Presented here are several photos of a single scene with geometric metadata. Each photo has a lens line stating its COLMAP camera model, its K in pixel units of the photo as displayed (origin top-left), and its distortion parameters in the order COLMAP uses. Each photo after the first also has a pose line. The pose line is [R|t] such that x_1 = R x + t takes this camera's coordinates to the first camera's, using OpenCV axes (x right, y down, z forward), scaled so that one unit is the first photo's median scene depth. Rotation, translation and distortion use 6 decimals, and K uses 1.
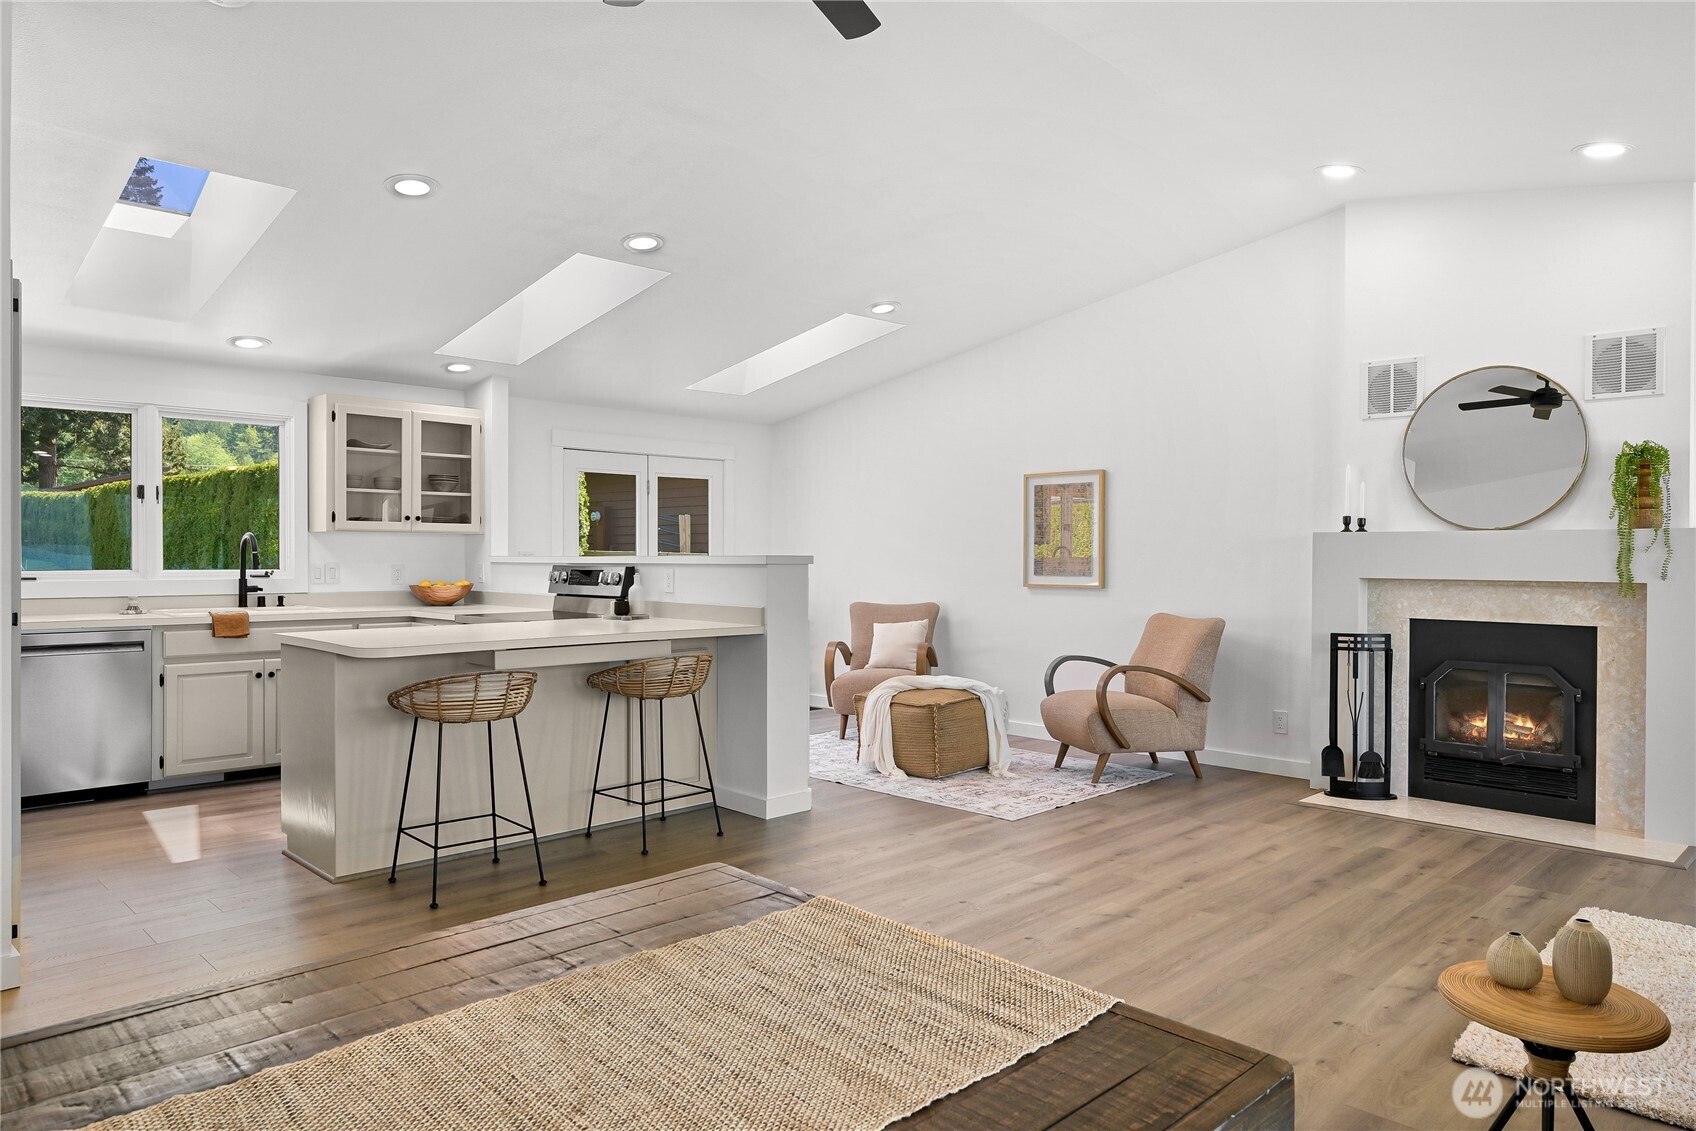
lens RADIAL K [[1094.3, 0, 849.9], [0, 1094.3, 561.4], [0, 0, 1]] dist [-0.007260, -0.003251]
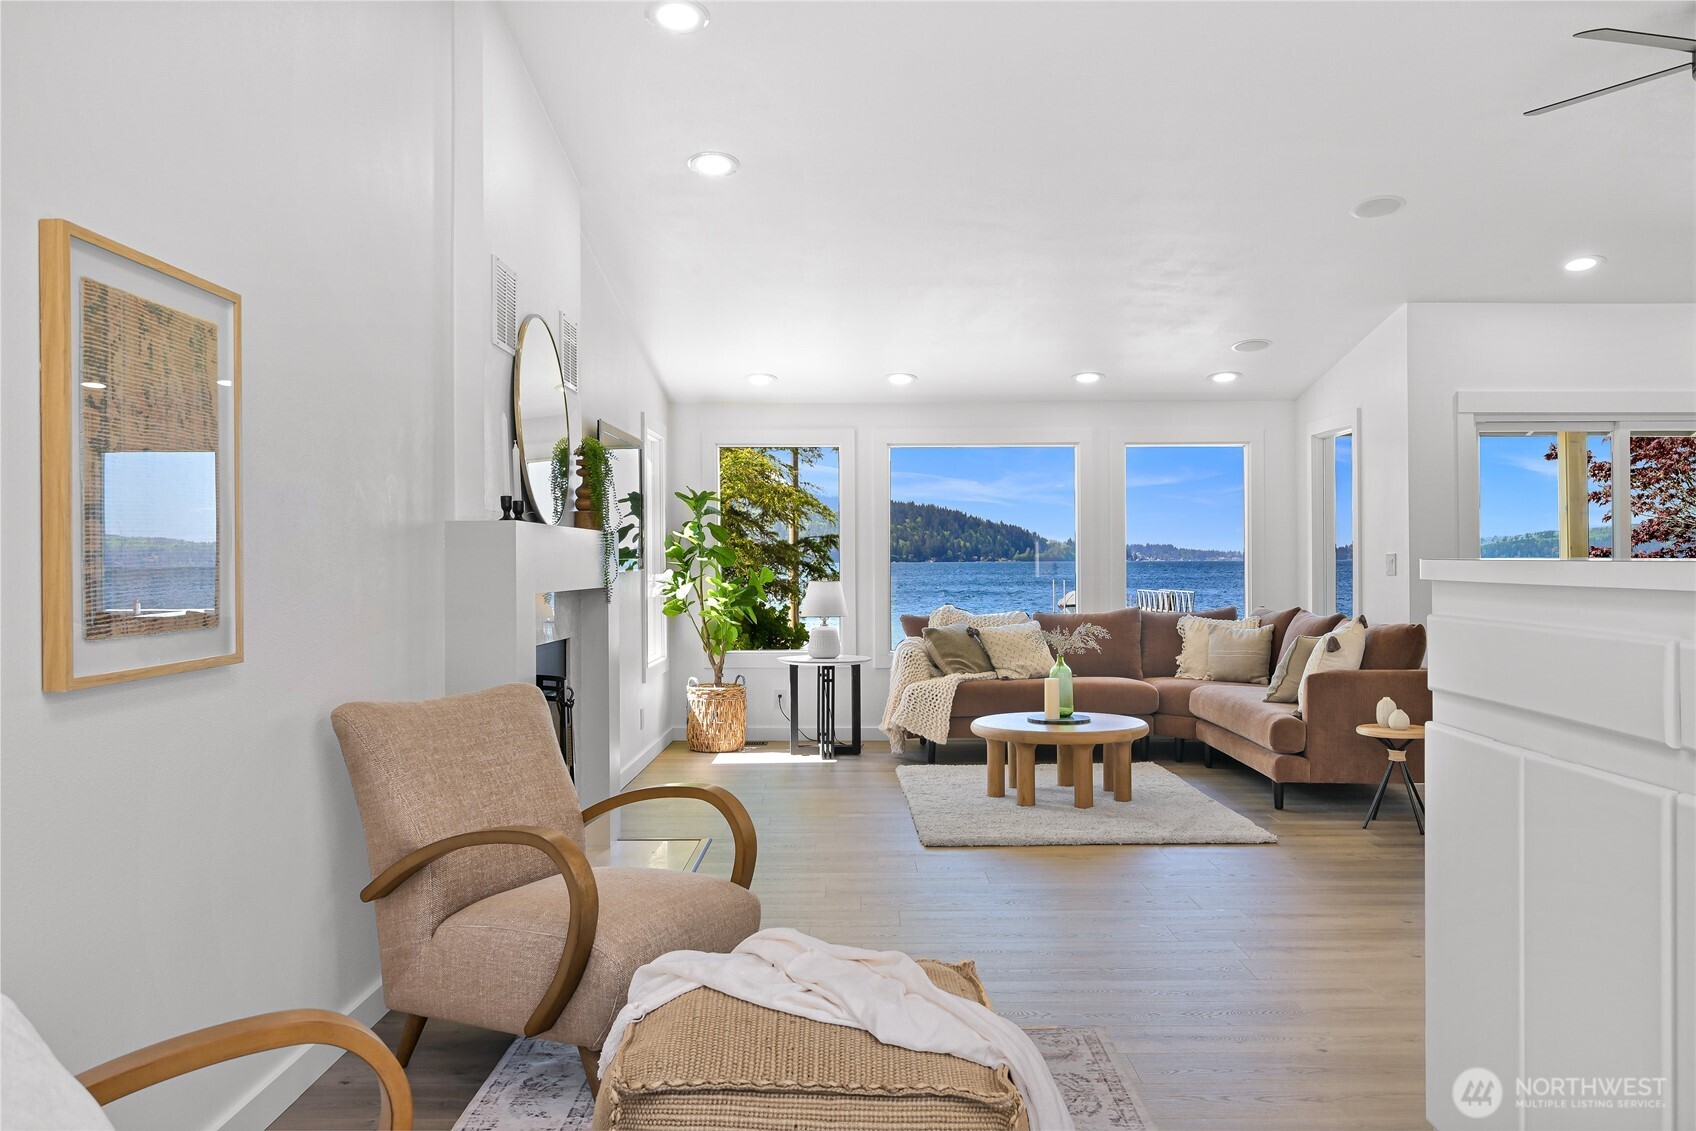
lens RADIAL K [[1321.7, 0, 876.5], [0, 1321.7, 553.0], [0, 0, 1]] dist [0.003163, 0.000631]
pose [[-0.720167, 0.004168, 0.693788, -0.221187], [0.005882, 0.999983, 0.000098, -0.007735], [-0.693775, 0.004151, -0.720179, 1.421610]]
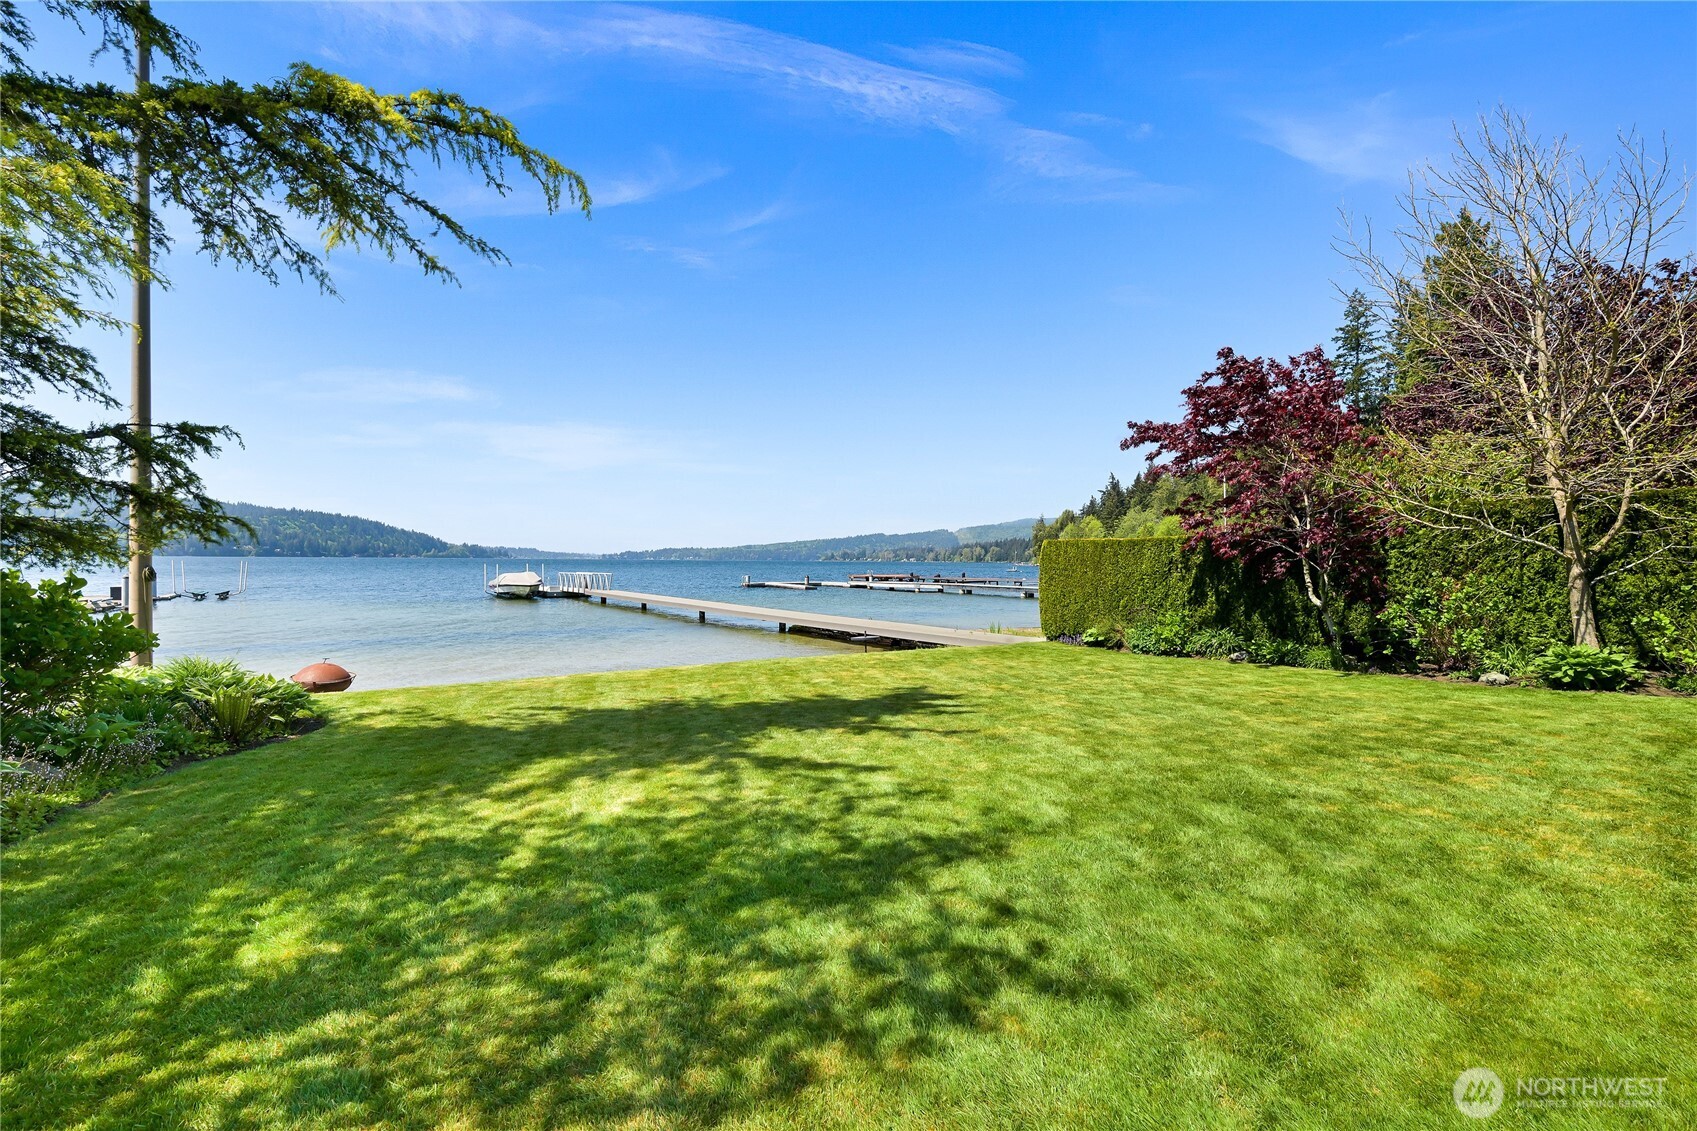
lens RADIAL K [[803.2, 0, 852.8], [0, 803.2, 567.4], [0, 0, 1]] dist [0.005918, -0.001489]
pose [[-0.985192, -0.012266, 0.171018, 1.360786], [-0.009869, 0.999841, 0.014855, 0.100232], [-0.171173, 0.012948, -0.985156, -0.216509]]
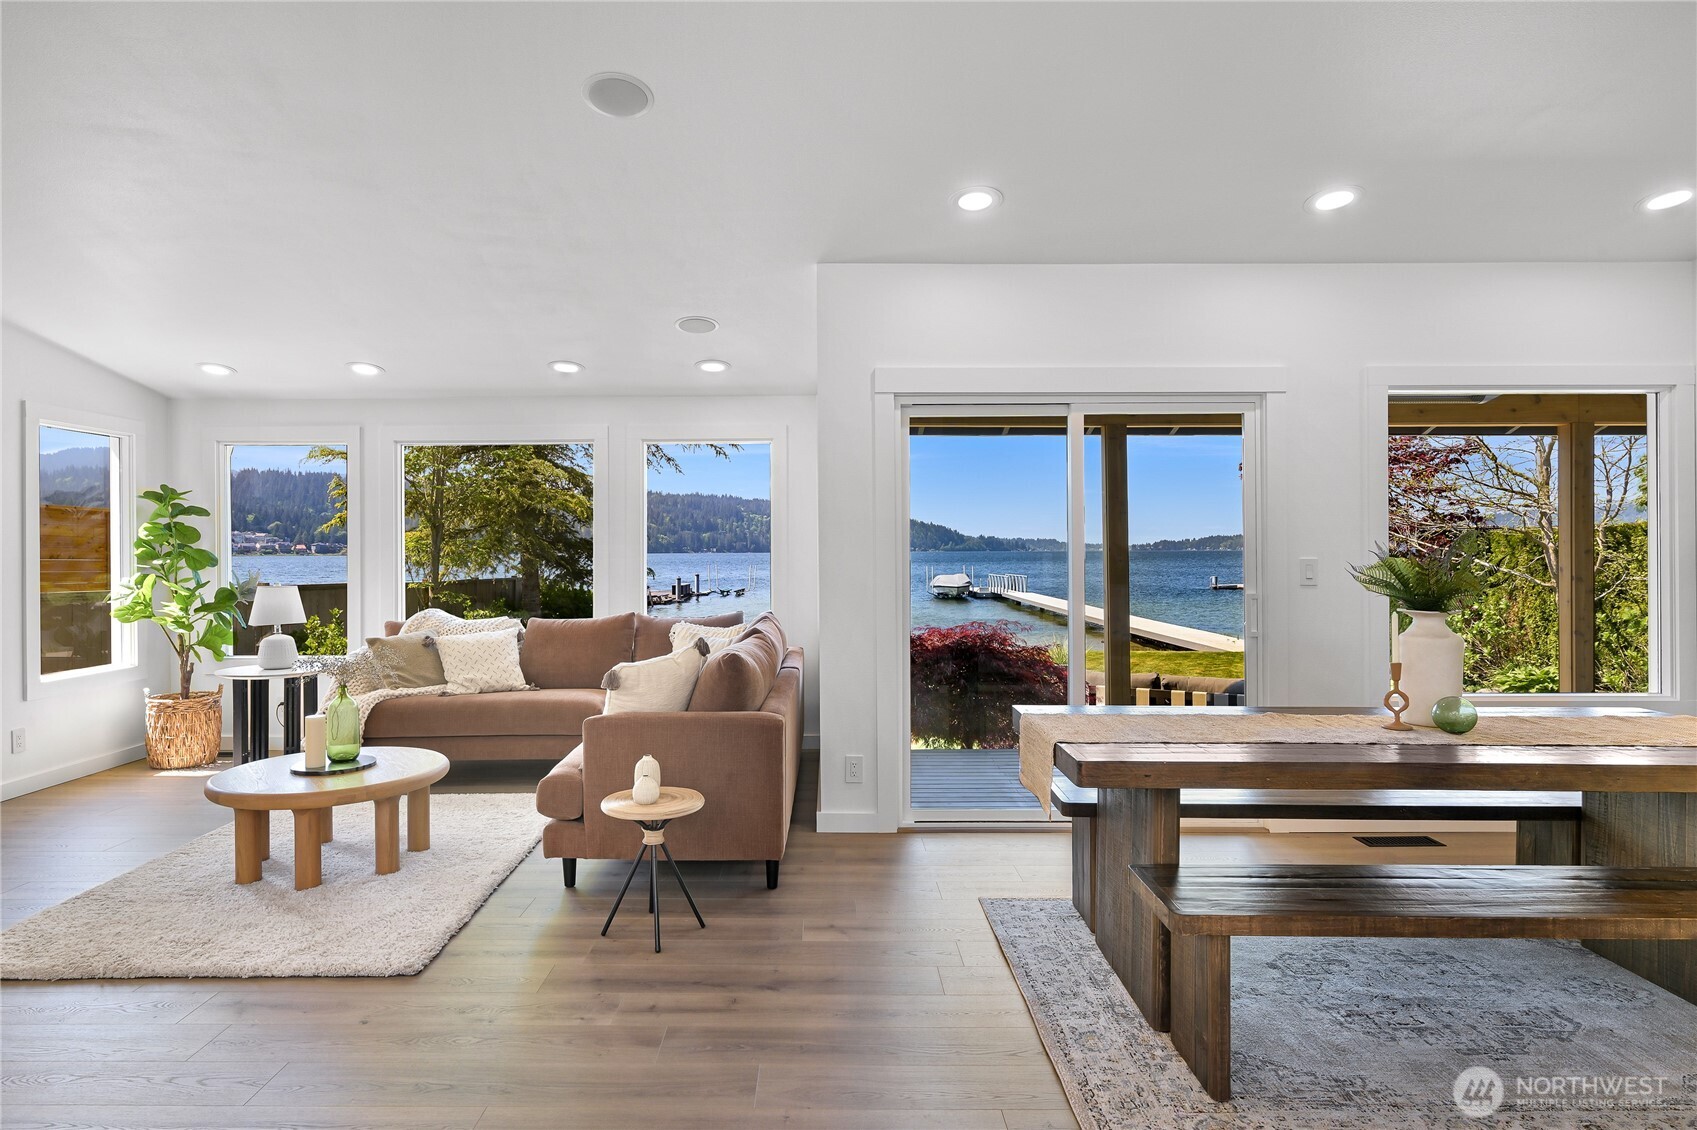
lens RADIAL K [[959.5, 0, 828.1], [0, 959.5, 553.5], [0, 0, 1]] dist [-0.005578, -0.001965]
pose [[-0.711194, -0.001701, 0.702994, -0.263675], [0.005971, 0.999946, 0.008459, -0.015615], [-0.702970, 0.010214, -0.711146, 0.685281]]
